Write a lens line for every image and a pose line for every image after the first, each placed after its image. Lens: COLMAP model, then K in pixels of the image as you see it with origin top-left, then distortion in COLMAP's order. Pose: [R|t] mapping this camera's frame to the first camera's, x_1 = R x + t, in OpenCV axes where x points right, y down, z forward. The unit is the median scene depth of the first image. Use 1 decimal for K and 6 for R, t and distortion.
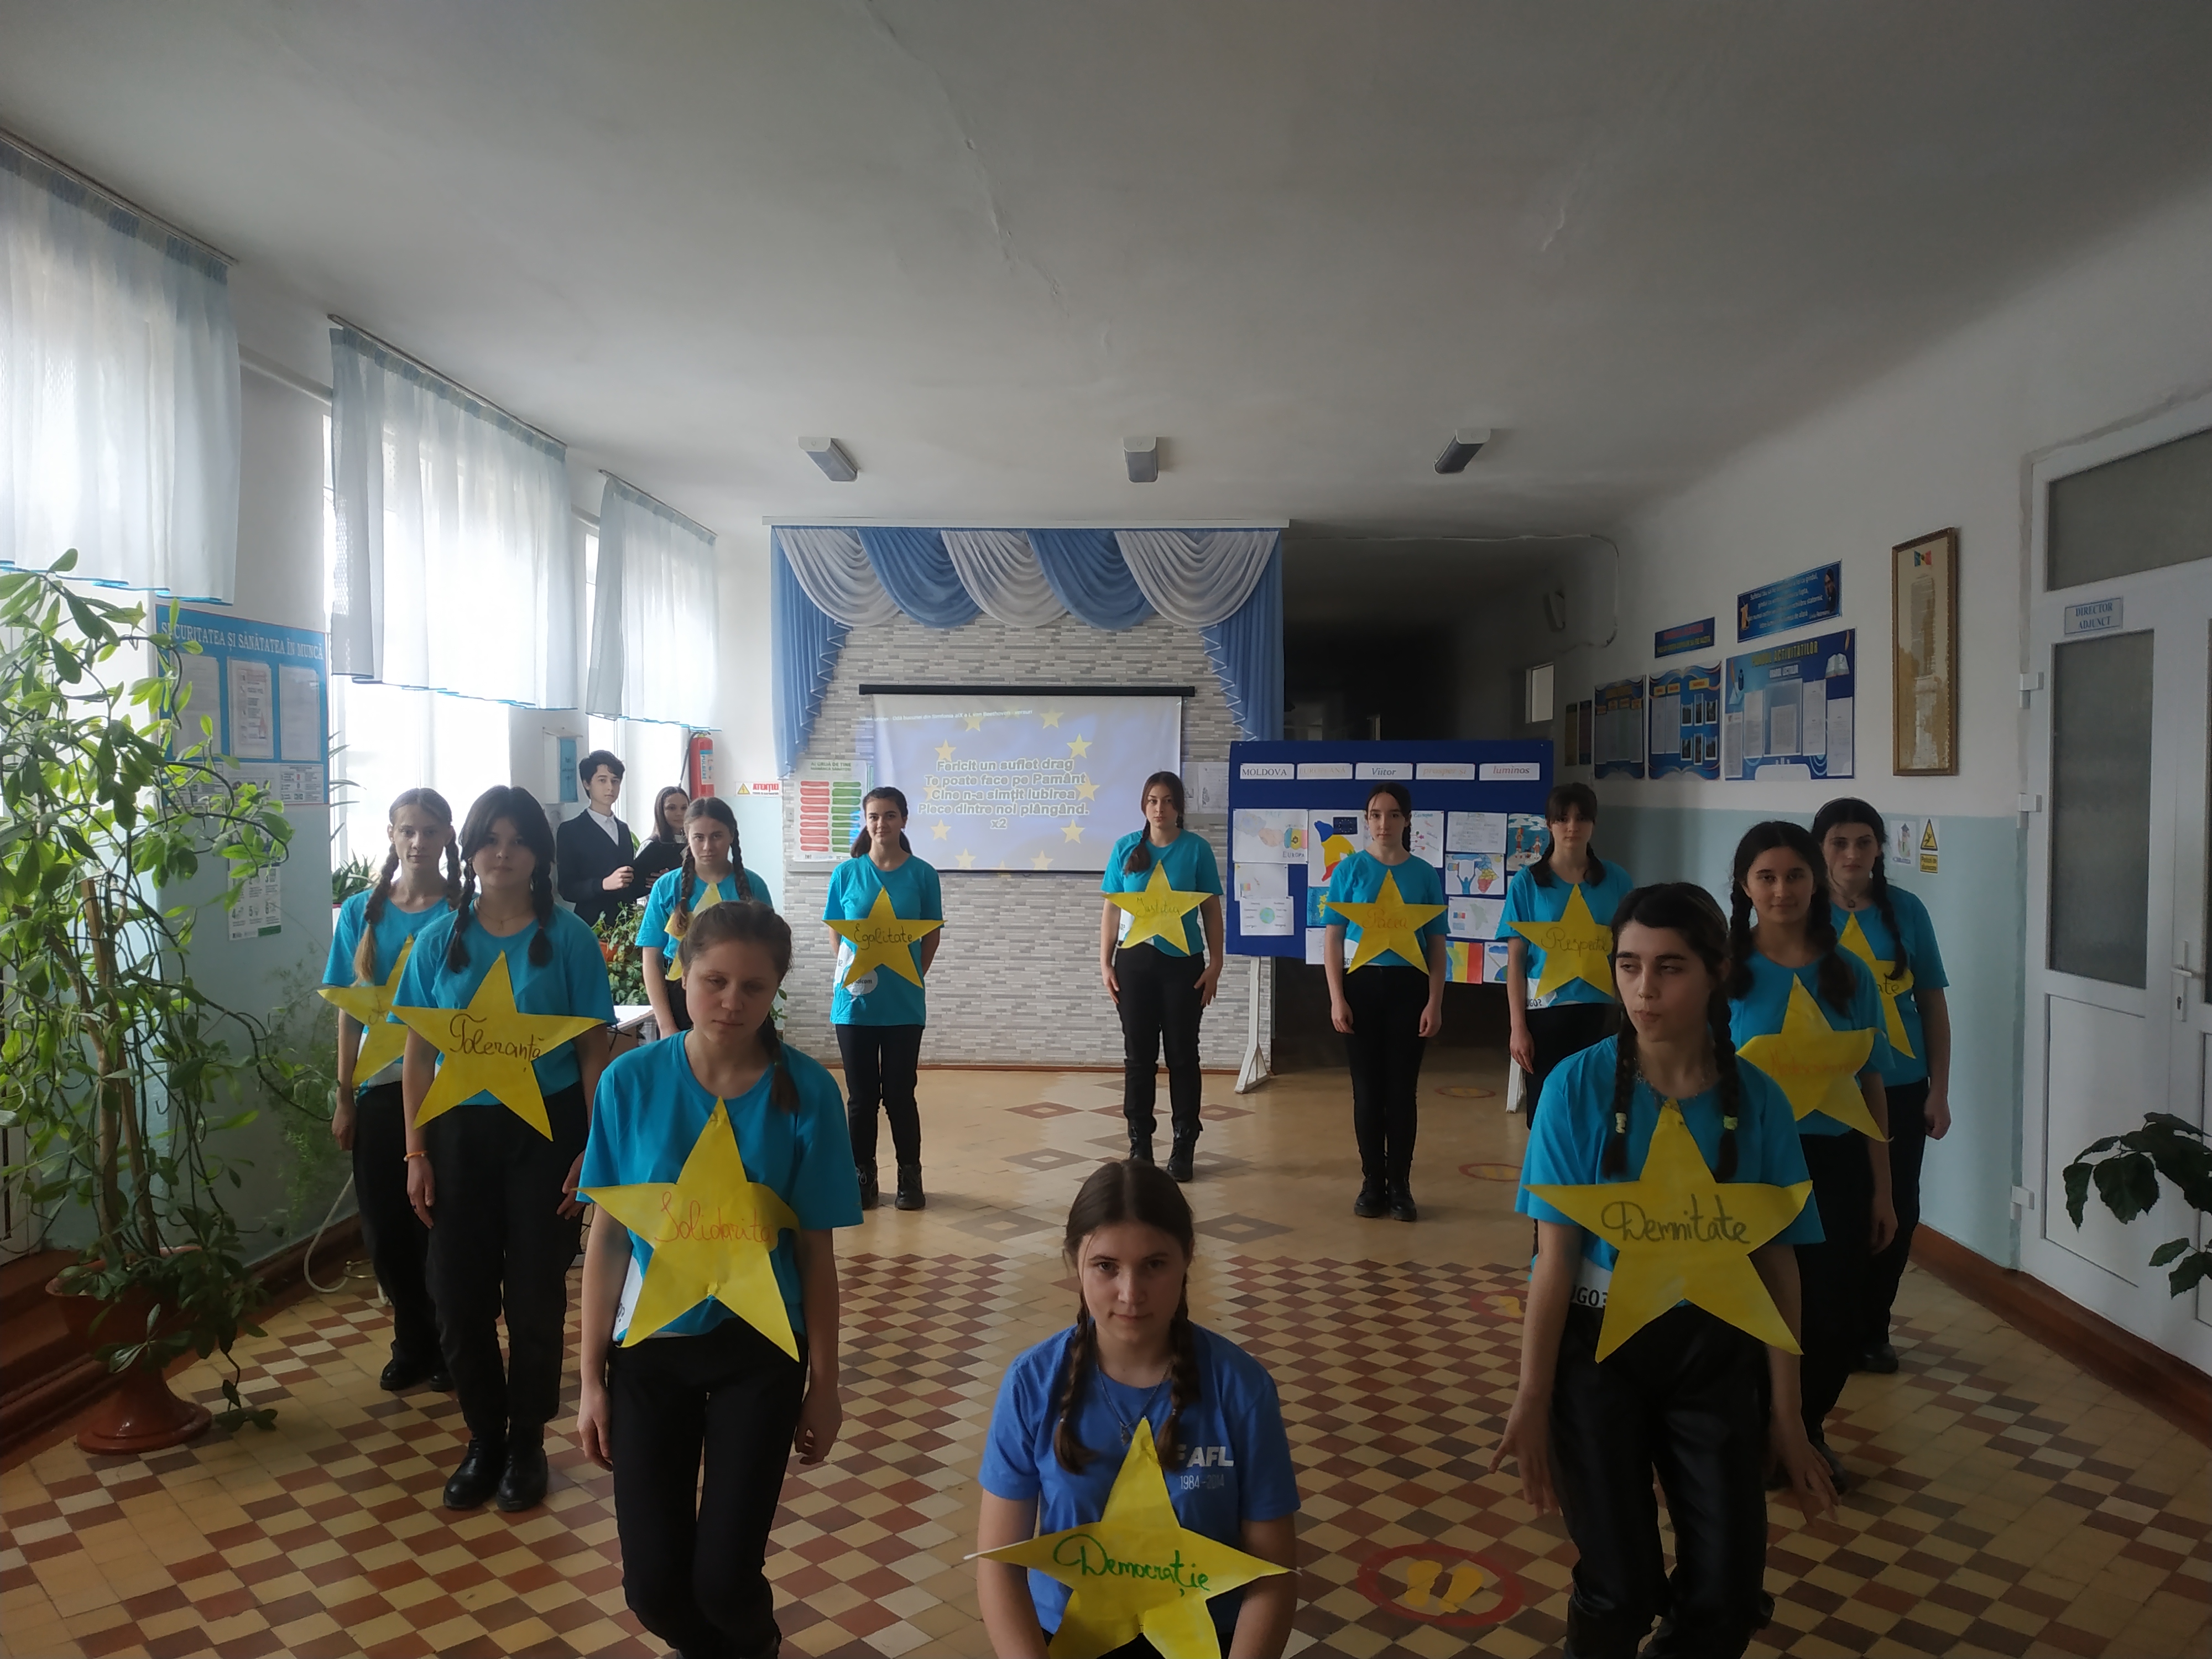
lens RADIAL K [[1619.2, 0, 1080.9], [0, 1619.2, 831.7], [0, 0, 1]] dist [0.080752, -0.120482]
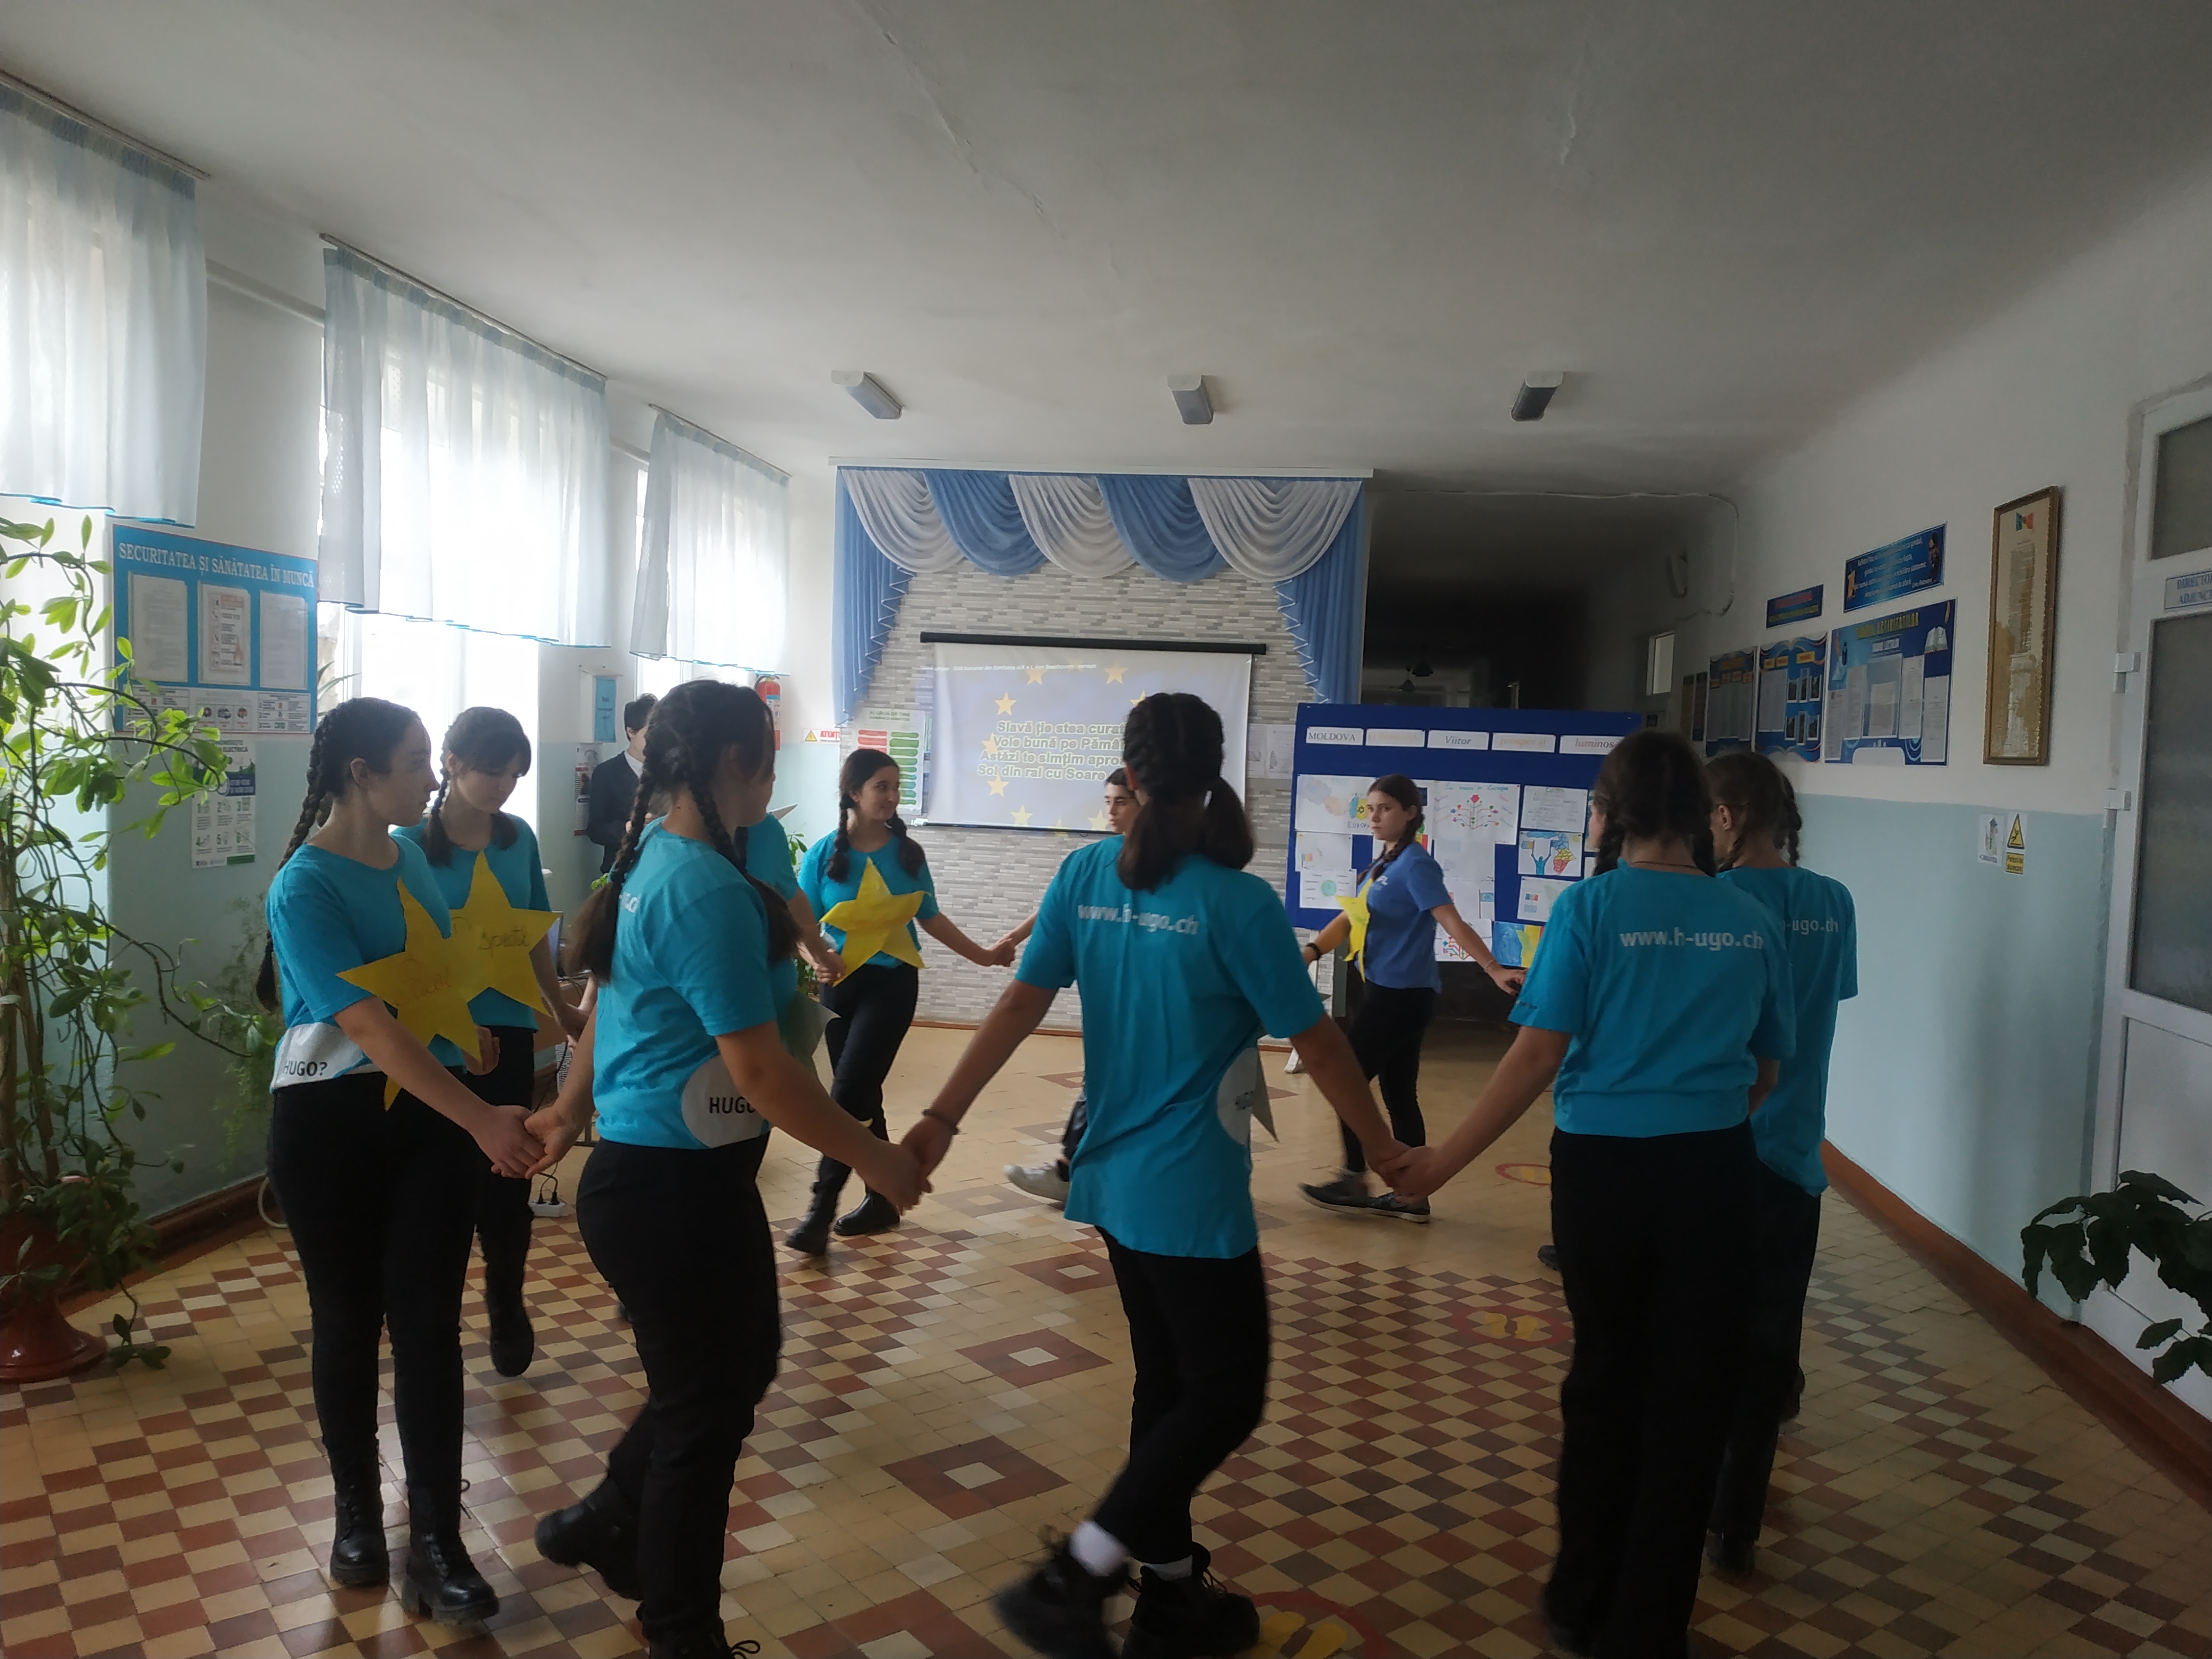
lens RADIAL K [[1627.6, 0, 1092.8], [0, 1627.6, 823.7], [0, 0, 1]] dist [0.067165, -0.092322]
pose [[0.994663, 0.040191, -0.095031, 0.076545], [-0.038231, 0.999019, 0.022353, -0.002275], [0.095836, -0.018600, 0.995223, 0.042824]]
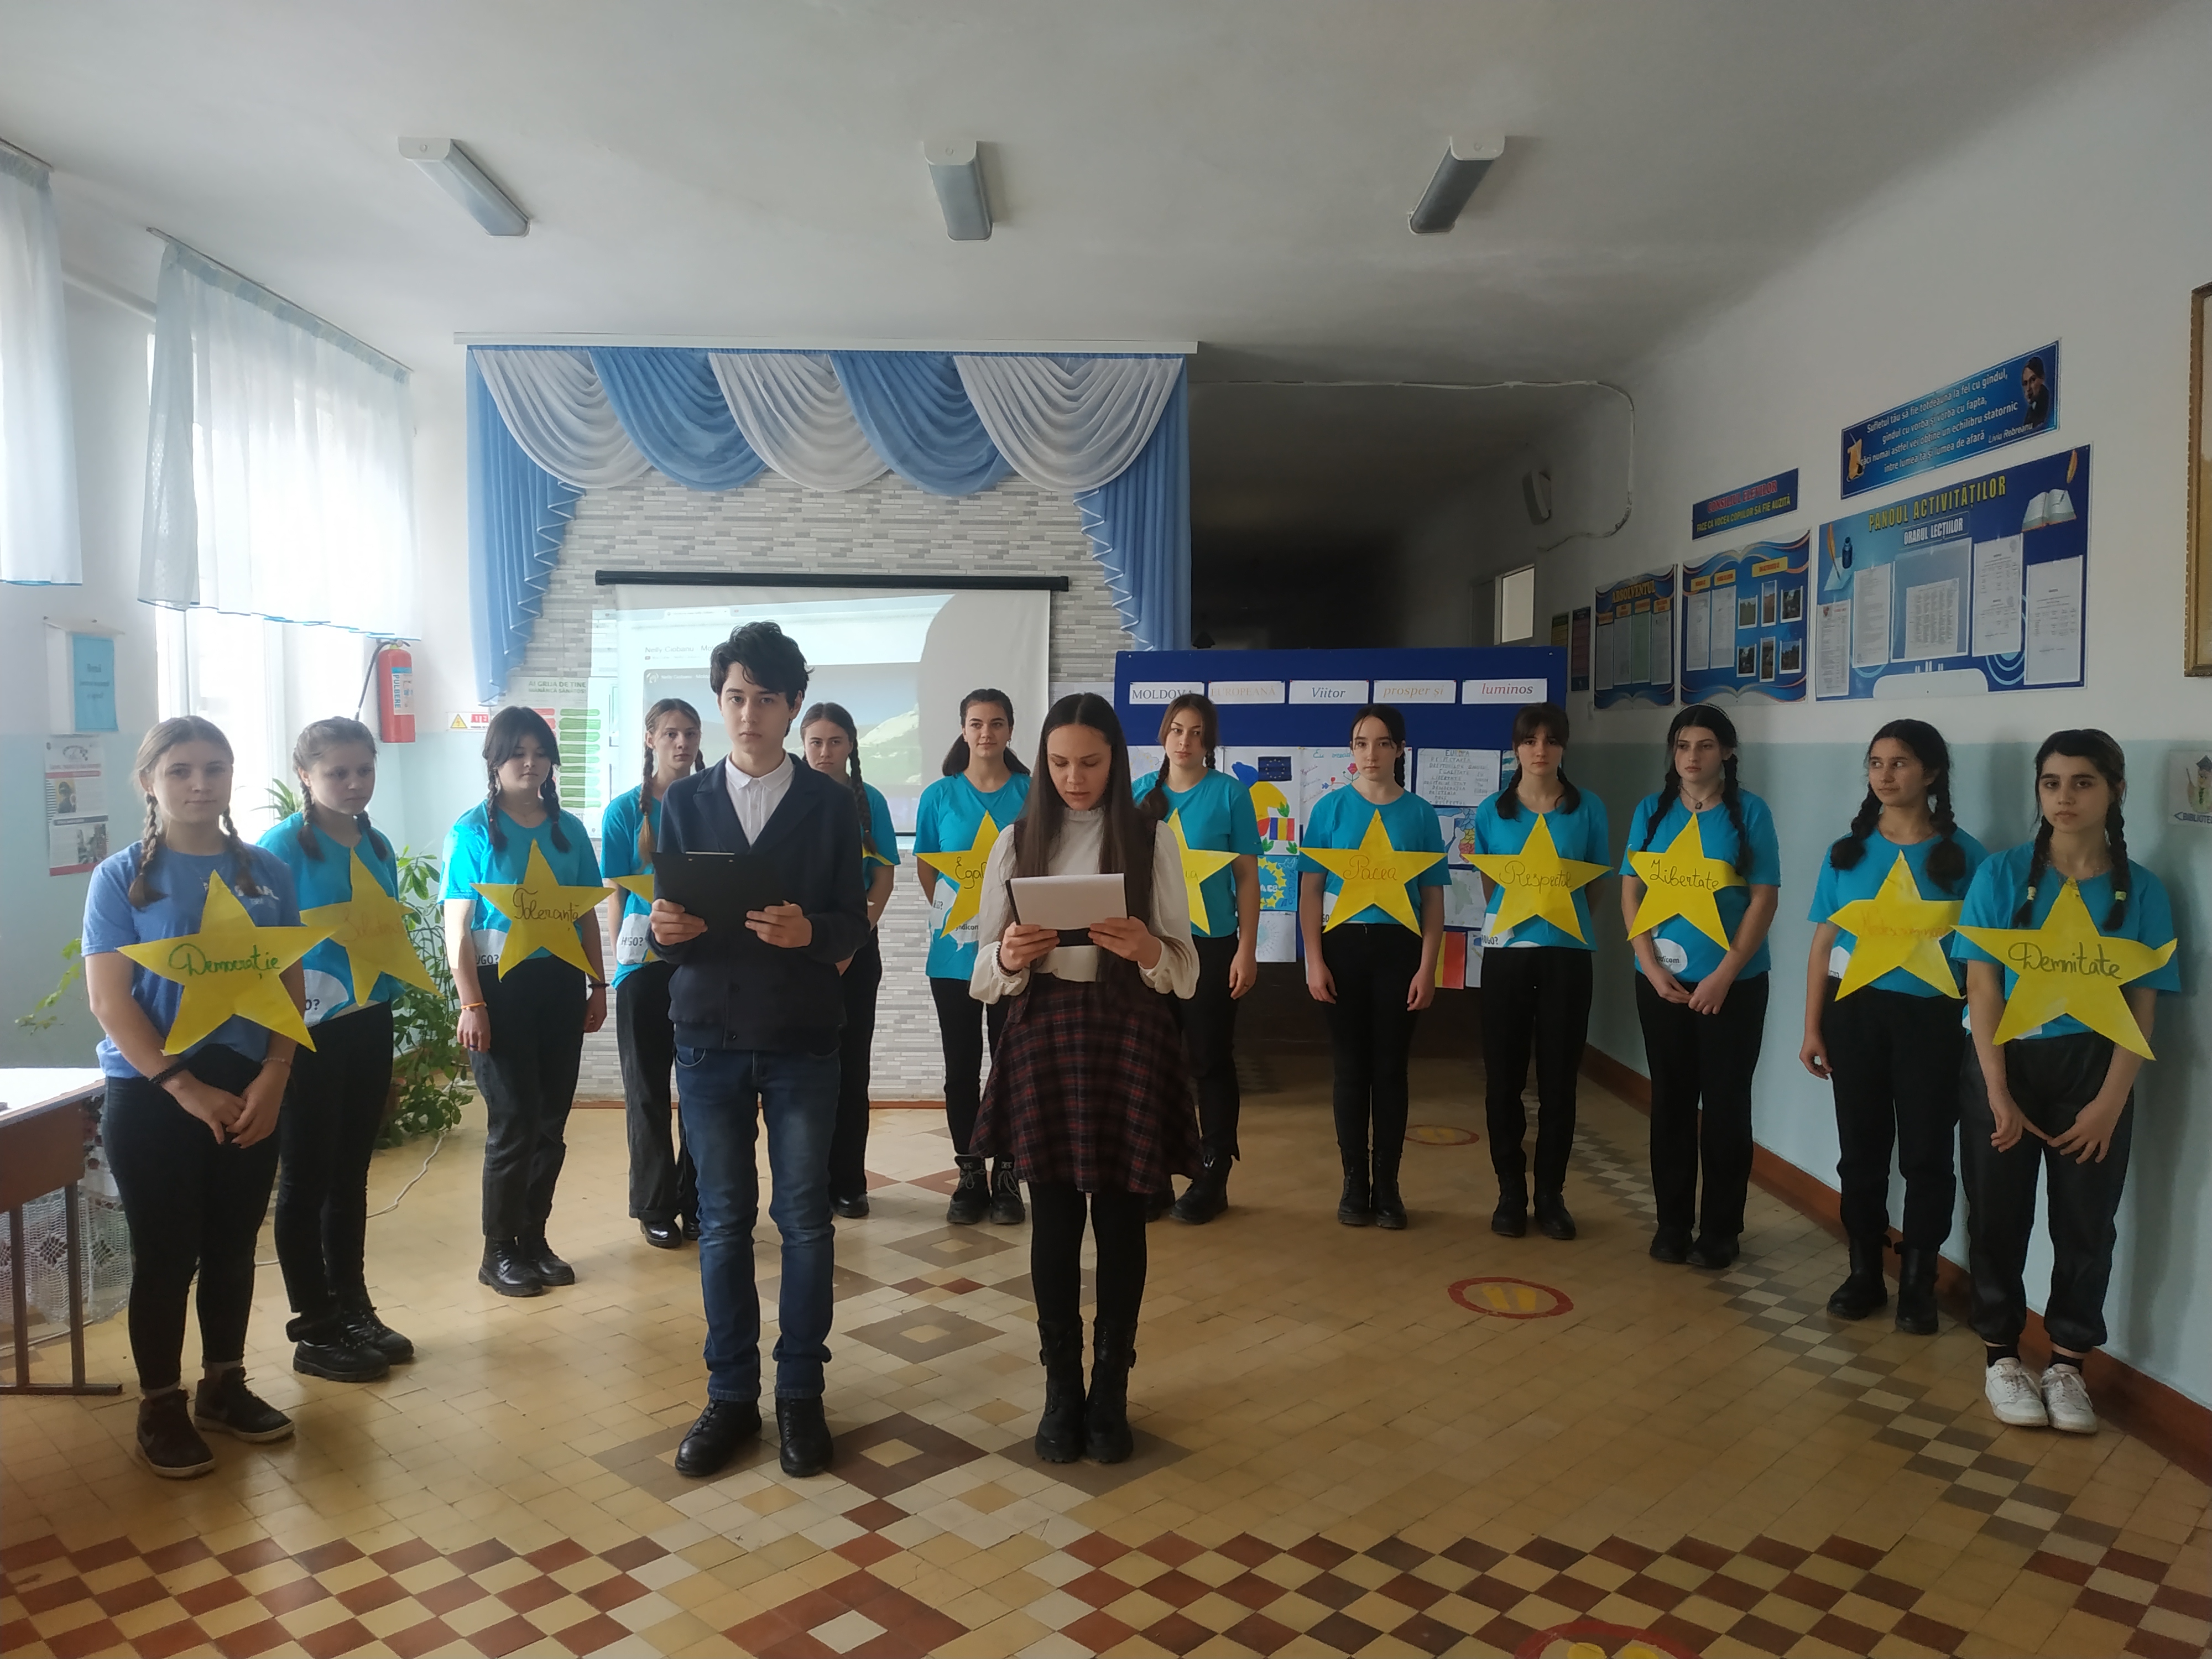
lens RADIAL K [[1611.2, 0, 1094.7], [0, 1611.2, 831.8], [0, 0, 1]] dist [0.043402, -0.064485]
pose [[0.998529, -0.003573, 0.054096, 0.051398], [0.001980, 0.999563, 0.029480, 0.003325], [-0.054178, -0.029330, 0.998100, 0.336024]]
